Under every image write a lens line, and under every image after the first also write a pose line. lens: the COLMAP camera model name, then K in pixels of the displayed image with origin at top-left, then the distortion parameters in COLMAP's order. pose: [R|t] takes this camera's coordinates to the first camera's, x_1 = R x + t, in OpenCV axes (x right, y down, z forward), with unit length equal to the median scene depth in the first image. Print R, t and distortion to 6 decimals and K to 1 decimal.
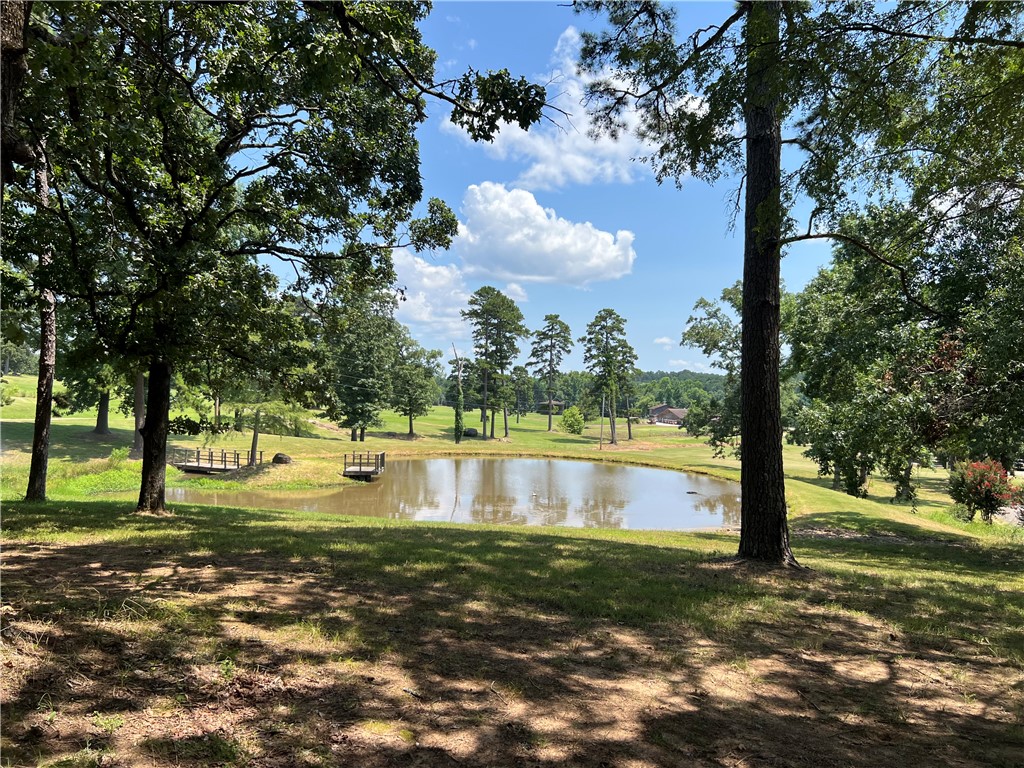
lens RADIAL K [[754.2, 0, 503.3], [0, 754.2, 384.8], [0, 0, 1]] dist [0.037820, -0.055563]
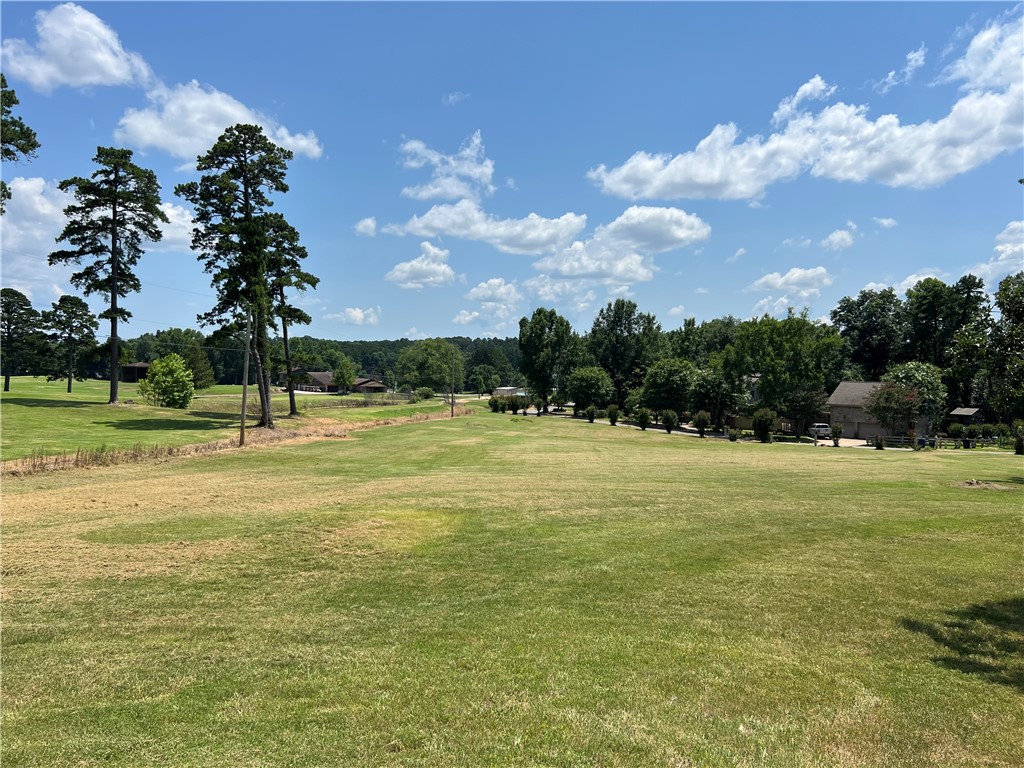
lens RADIAL K [[754.2, 0, 516.7], [0, 754.2, 398.8], [0, 0, 1]] dist [0.037820, -0.055563]
pose [[0.870078, -0.025347, 0.492261, 0.014439], [-0.003044, 0.998382, 0.056787, 0.009757], [-0.492904, -0.050908, 0.868593, 0.145848]]
